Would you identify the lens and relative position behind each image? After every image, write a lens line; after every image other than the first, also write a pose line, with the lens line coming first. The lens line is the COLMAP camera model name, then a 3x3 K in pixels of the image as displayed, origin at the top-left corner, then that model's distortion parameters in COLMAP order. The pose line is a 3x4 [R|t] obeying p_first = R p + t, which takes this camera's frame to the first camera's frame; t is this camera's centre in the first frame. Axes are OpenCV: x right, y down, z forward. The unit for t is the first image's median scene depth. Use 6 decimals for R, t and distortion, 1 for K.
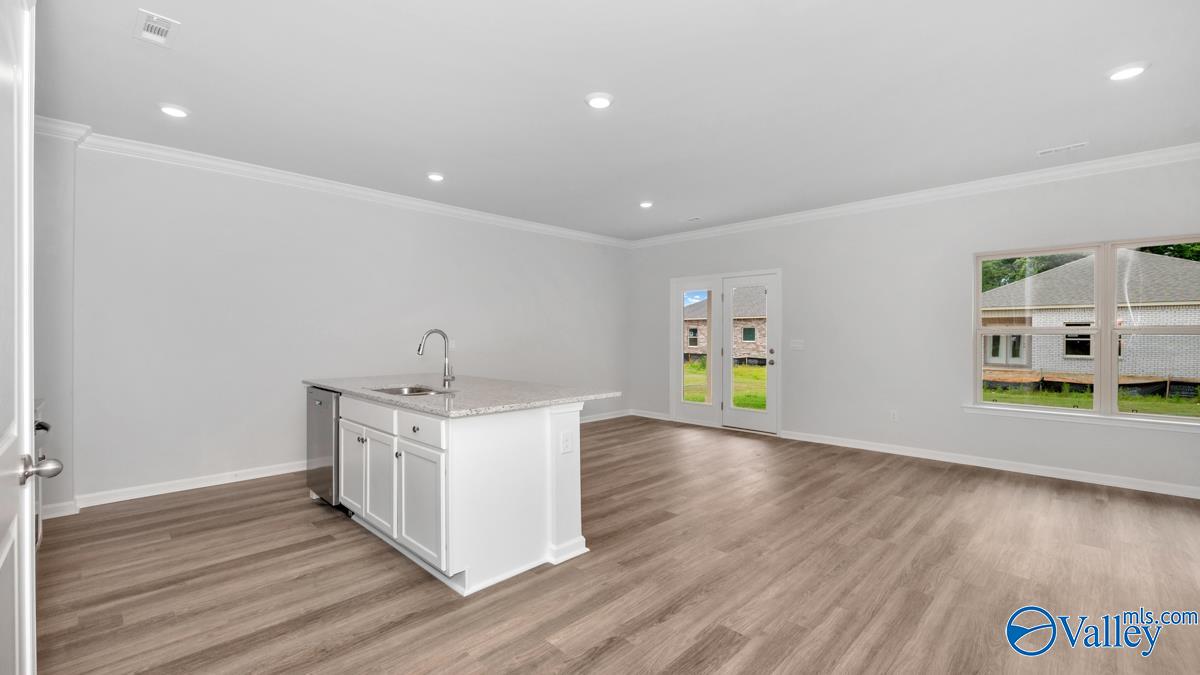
lens RADIAL K [[488.1, 0, 600.0], [0, 488.1, 337.5], [0, 0, 1]] dist [0.001630, 0.000156]
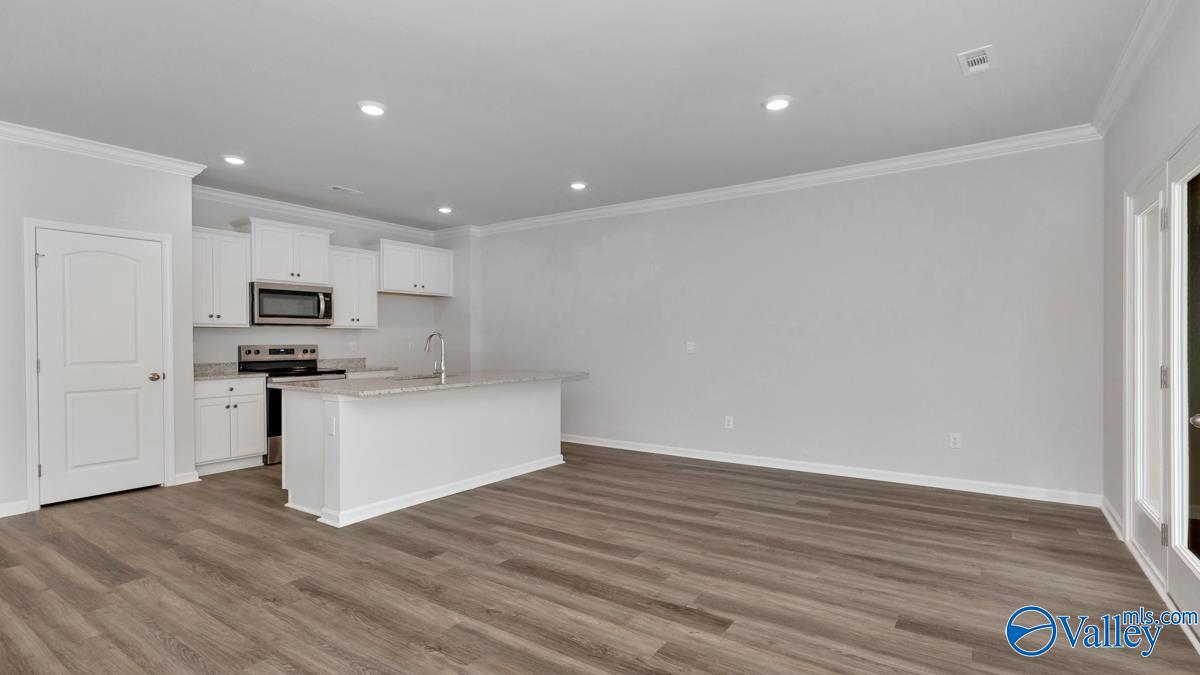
lens RADIAL K [[537.8, 0, 627.3], [0, 537.8, 346.2], [0, 0, 1]] dist [0.000766, 0.000720]
pose [[0.230977, 0.008619, -0.972921, 1.447728], [0.001821, 0.999955, 0.009291, 0.012297], [0.972958, -0.003917, 0.230951, 1.487923]]
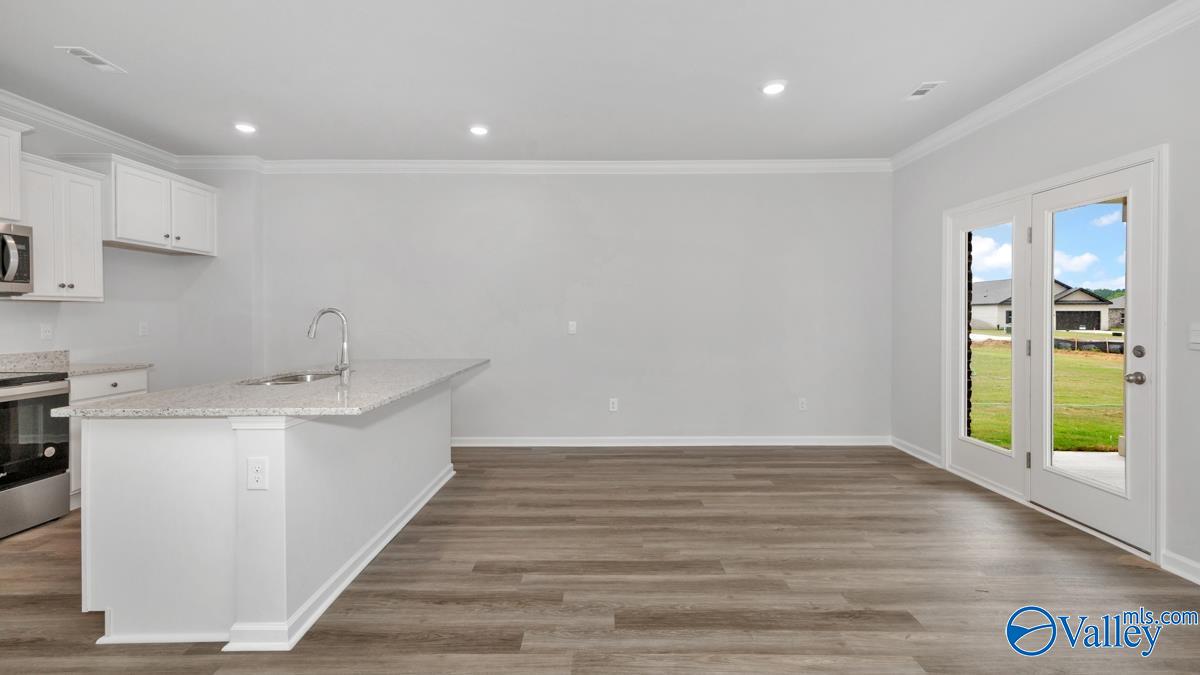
lens RADIAL K [[525.9, 0, 603.6], [0, 525.9, 324.6], [0, 0, 1]] dist [0.012350, -0.000849]
pose [[0.713714, 0.006056, -0.700411, 0.814348], [0.001775, 0.999944, 0.010455, 0.003678], [0.700435, -0.008705, 0.713664, 0.858508]]
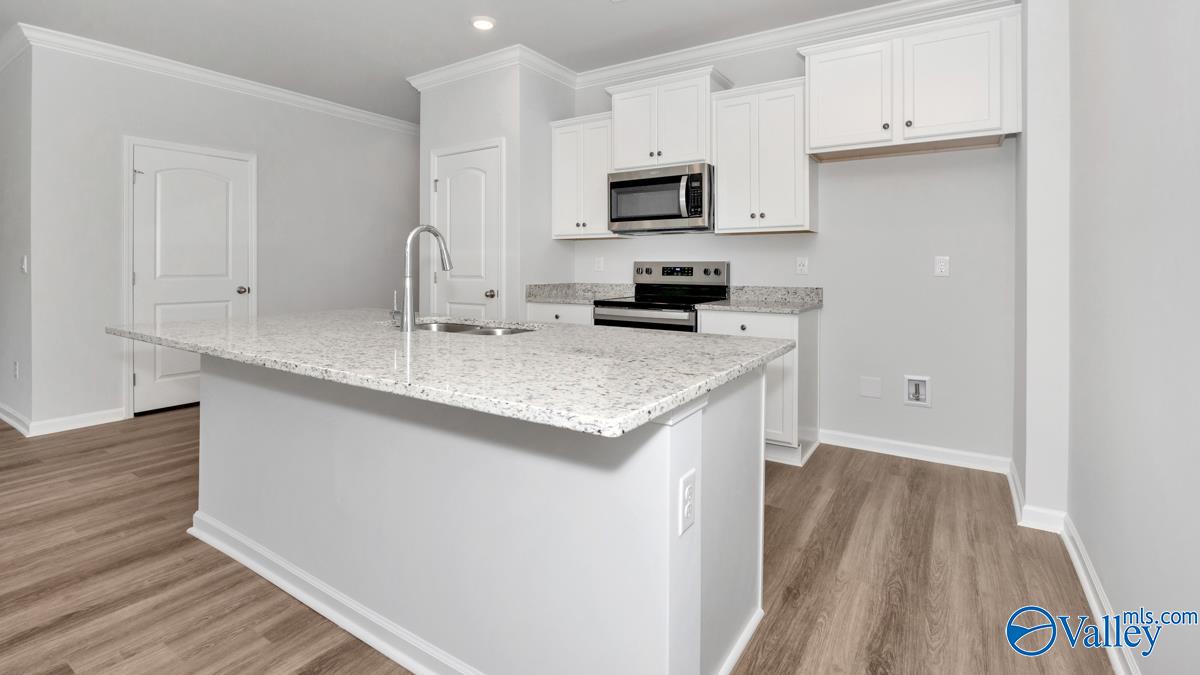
lens RADIAL K [[582.9, 0, 651.9], [0, 582.9, 271.8], [0, 0, 1]] dist [-0.003514, -0.000997]
pose [[-0.980014, -0.003154, -0.198904, -0.611160], [-0.005137, 0.999942, 0.009451, 0.038264], [0.198862, 0.010283, -0.979973, 2.184443]]
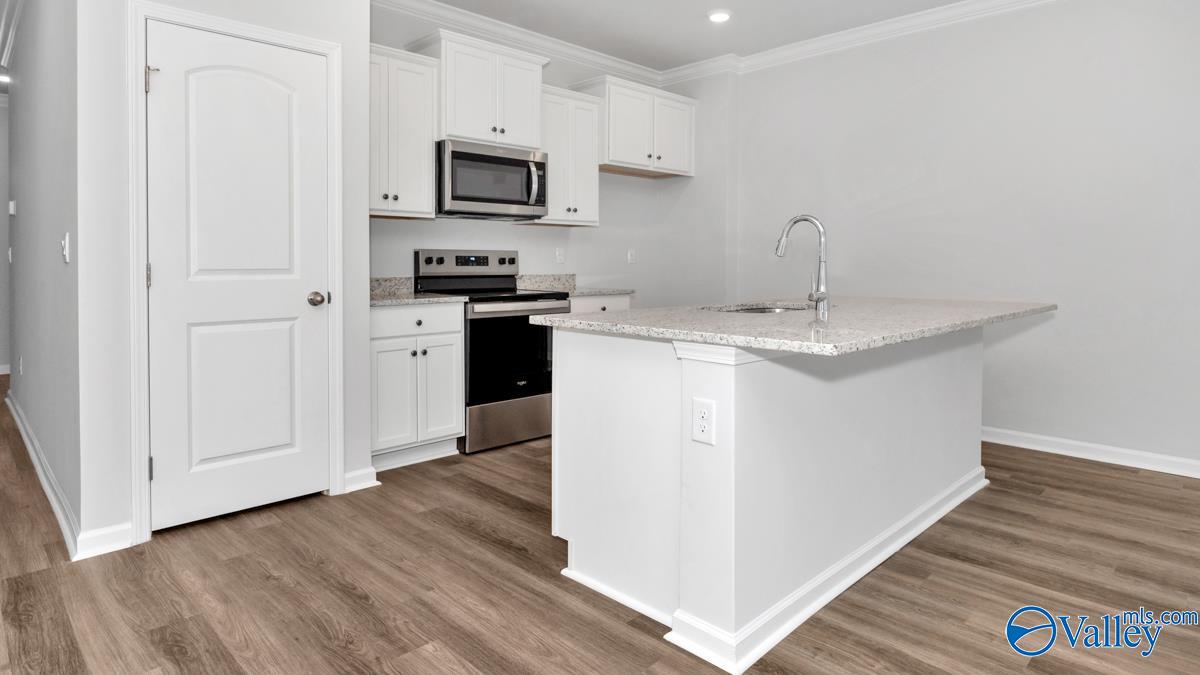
lens RADIAL K [[668.1, 0, 590.2], [0, 668.1, 271.7], [0, 0, 1]] dist [-0.007623, -0.000670]
pose [[-0.011646, 0.012597, -0.999853, 0.639072], [-0.003795, 0.999913, 0.012642, 0.057002], [0.999925, 0.003942, -0.011597, 0.938410]]
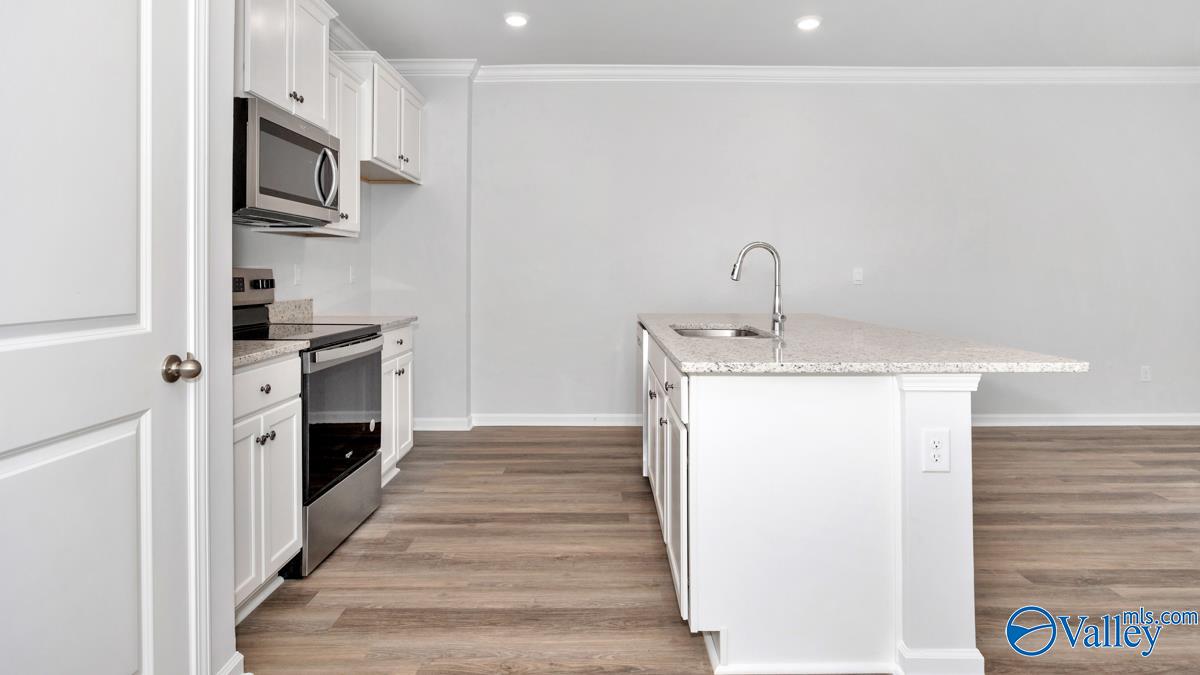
lens RADIAL K [[646.6, 0, 615.6], [0, 646.6, 273.3], [0, 0, 1]] dist [-0.002671, -0.000965]
pose [[0.713250, -0.002048, -0.700907, 0.171147], [-0.000768, 0.999993, -0.003703, 0.036268], [0.700910, 0.003180, 0.713243, 0.308370]]
